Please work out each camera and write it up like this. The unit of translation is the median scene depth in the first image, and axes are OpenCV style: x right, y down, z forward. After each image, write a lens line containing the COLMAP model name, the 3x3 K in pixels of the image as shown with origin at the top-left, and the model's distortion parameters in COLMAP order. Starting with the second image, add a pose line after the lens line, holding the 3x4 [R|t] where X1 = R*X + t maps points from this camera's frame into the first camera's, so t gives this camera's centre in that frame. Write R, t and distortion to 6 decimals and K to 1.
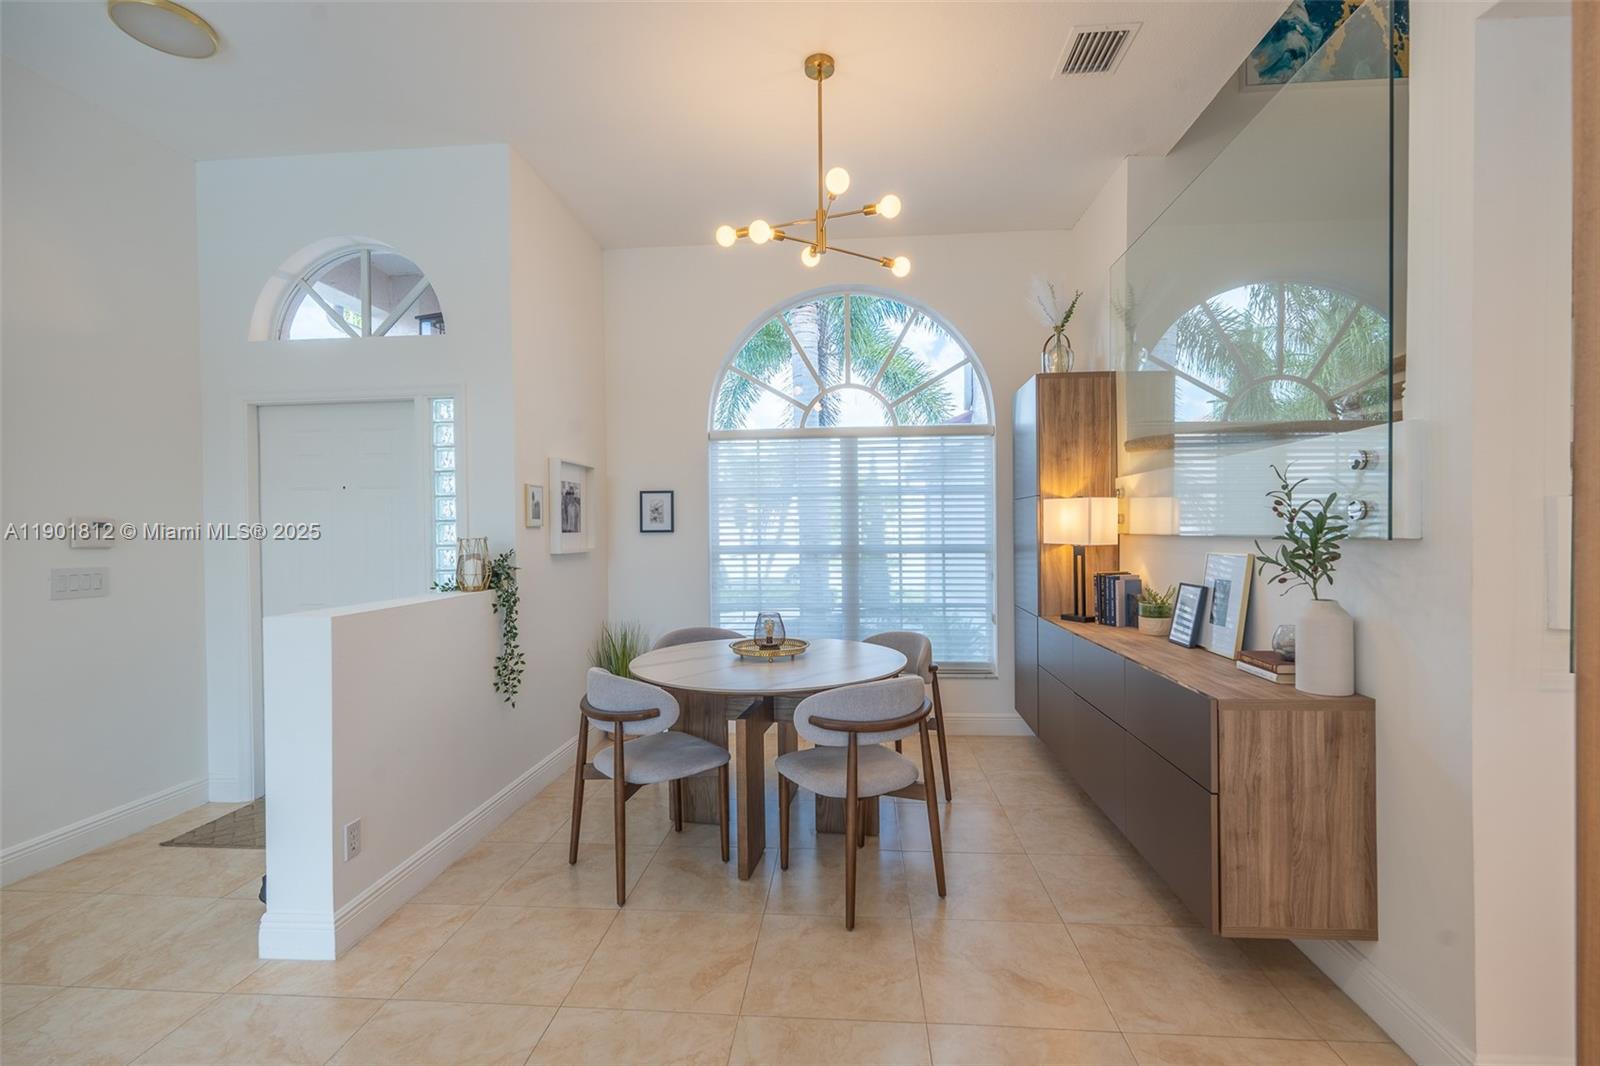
lens RADIAL K [[697.6, 0, 810.4], [0, 697.6, 536.8], [0, 0, 1]] dist [-0.008683, 0.000257]
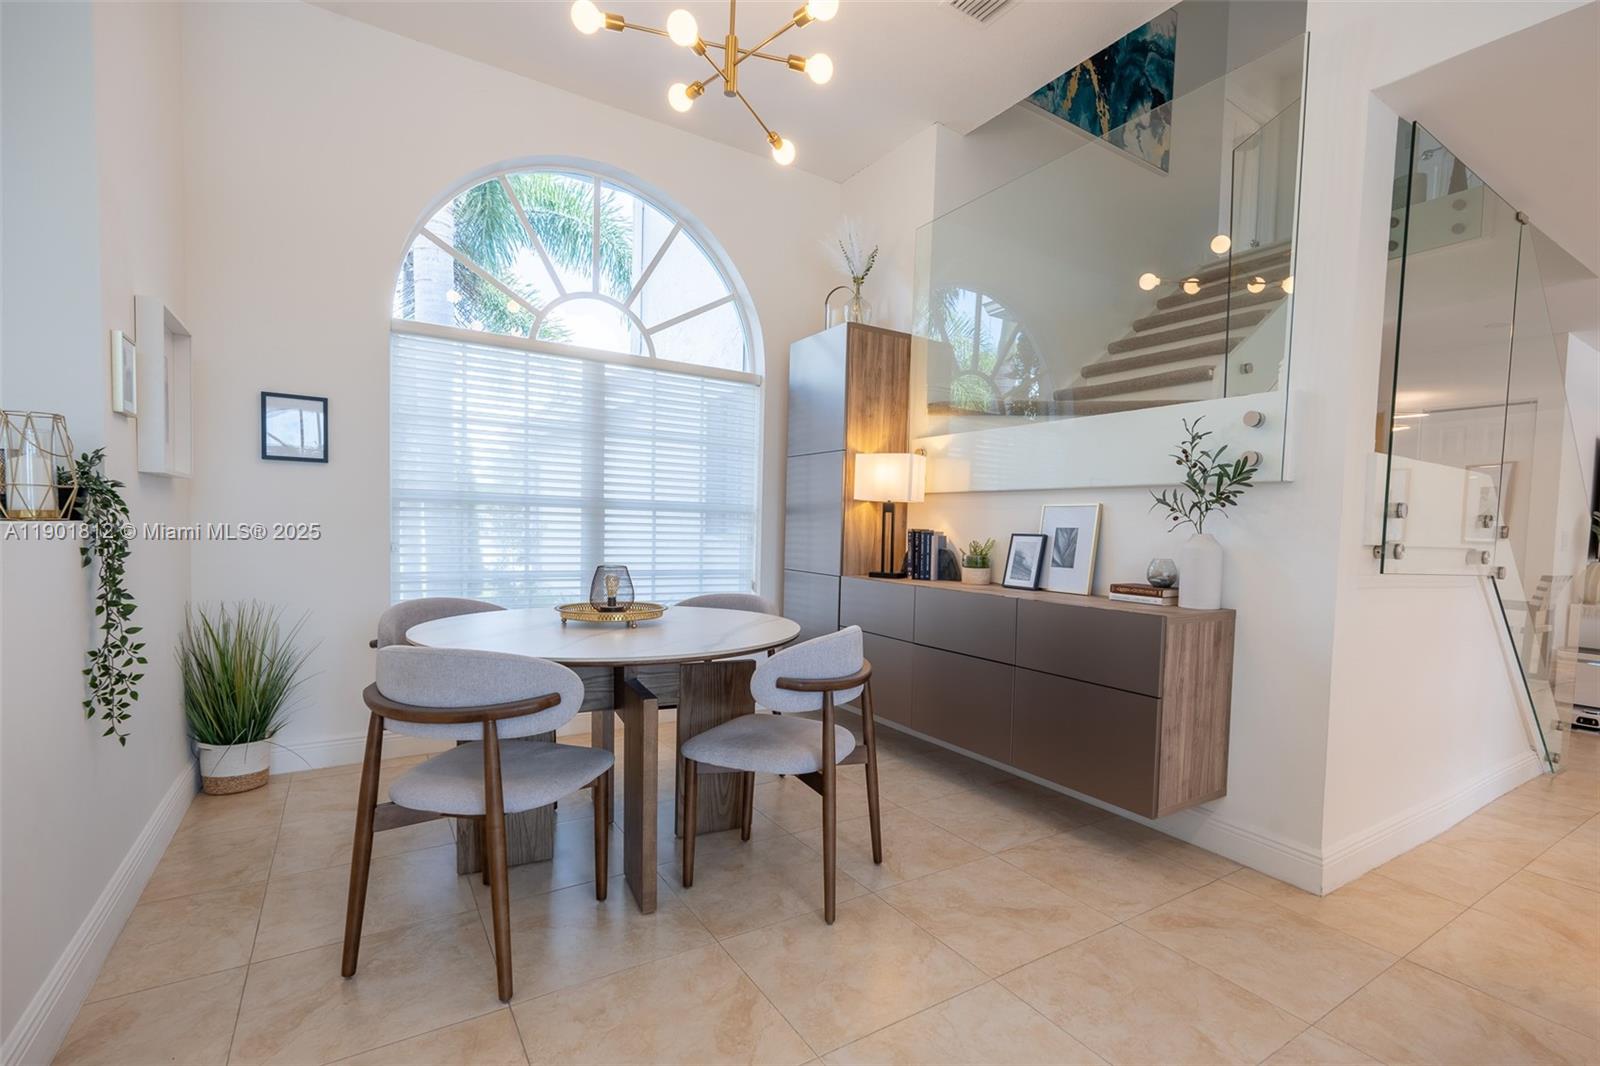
lens RADIAL K [[732.9, 0, 844.0], [0, 732.9, 569.9], [0, 0, 1]] dist [-0.009104, 0.000277]
pose [[0.782945, -0.002889, 0.622085, -0.341591], [-0.029214, 0.998715, 0.041405, 0.072289], [-0.621405, -0.050592, 0.781854, 0.228669]]
